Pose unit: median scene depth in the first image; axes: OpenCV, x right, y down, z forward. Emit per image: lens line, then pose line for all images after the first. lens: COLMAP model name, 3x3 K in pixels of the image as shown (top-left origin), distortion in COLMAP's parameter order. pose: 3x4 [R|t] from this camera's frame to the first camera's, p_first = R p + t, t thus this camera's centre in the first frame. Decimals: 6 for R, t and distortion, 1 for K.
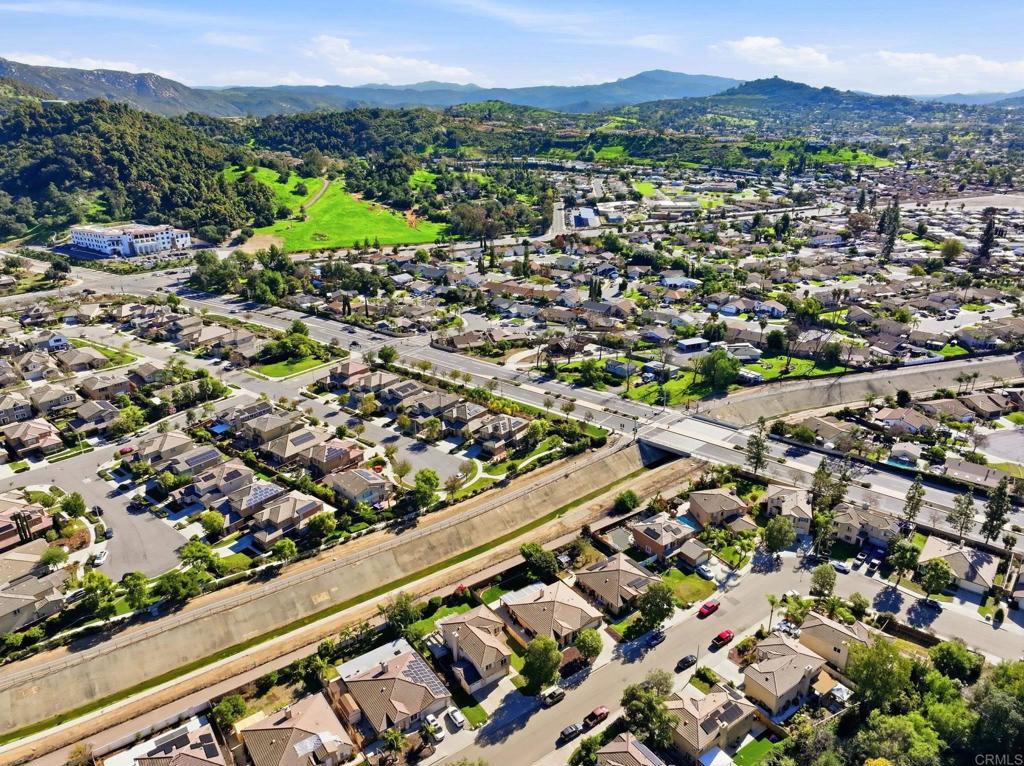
lens RADIAL K [[721.9, 0, 510.6], [0, 721.9, 384.4], [0, 0, 1]] dist [0.000150, 0.014954]
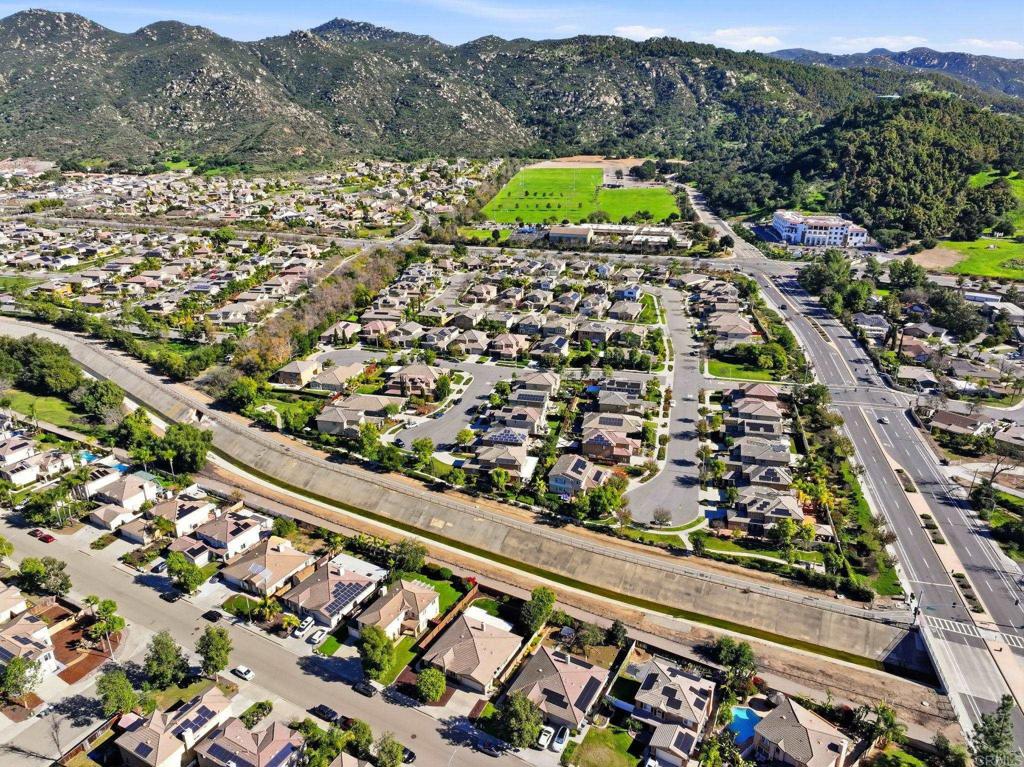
lens RADIAL K [[721.9, 0, 514.0], [0, 721.9, 385.0], [0, 0, 1]] dist [0.000150, 0.014954]
pose [[0.422402, 0.337153, -0.841371, 0.506669], [-0.330533, 0.921623, 0.203370, -0.137557], [0.843994, 0.192196, 0.500735, 0.348854]]
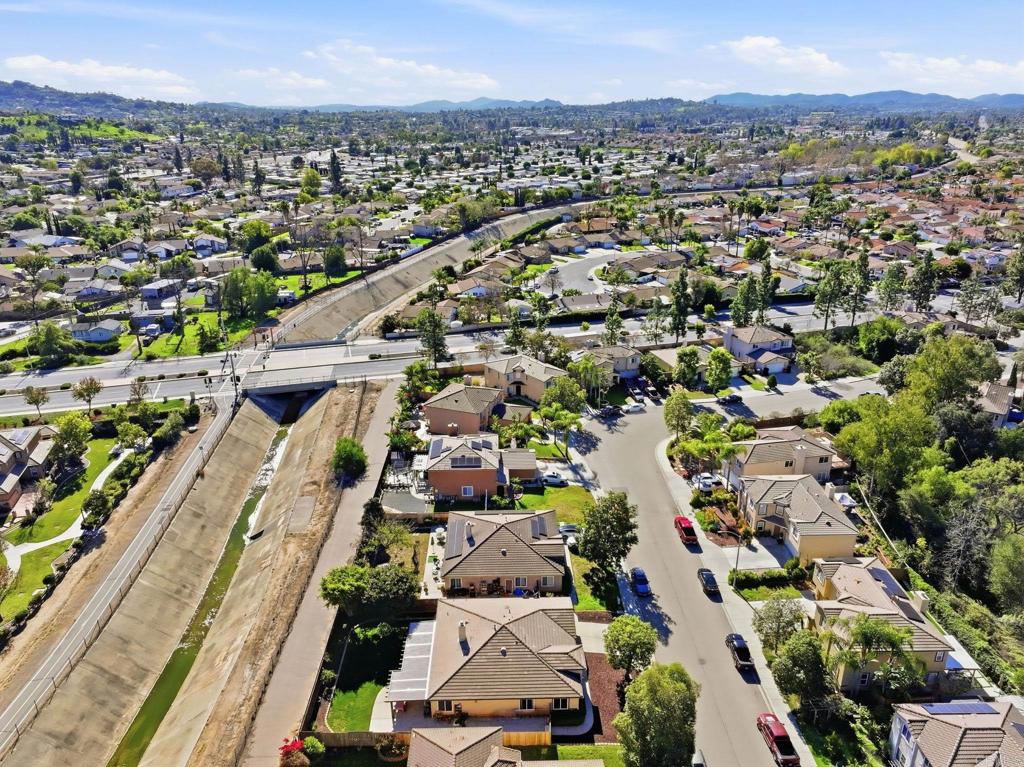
lens RADIAL K [[721.9, 0, 514.3], [0, 721.9, 385.3], [0, 0, 1]] dist [0.000150, 0.014954]
pose [[0.566137, -0.296388, 0.769183, -0.170053], [0.306975, 0.941810, 0.136965, 0.058768], [-0.765019, 0.158579, 0.624178, 0.450142]]
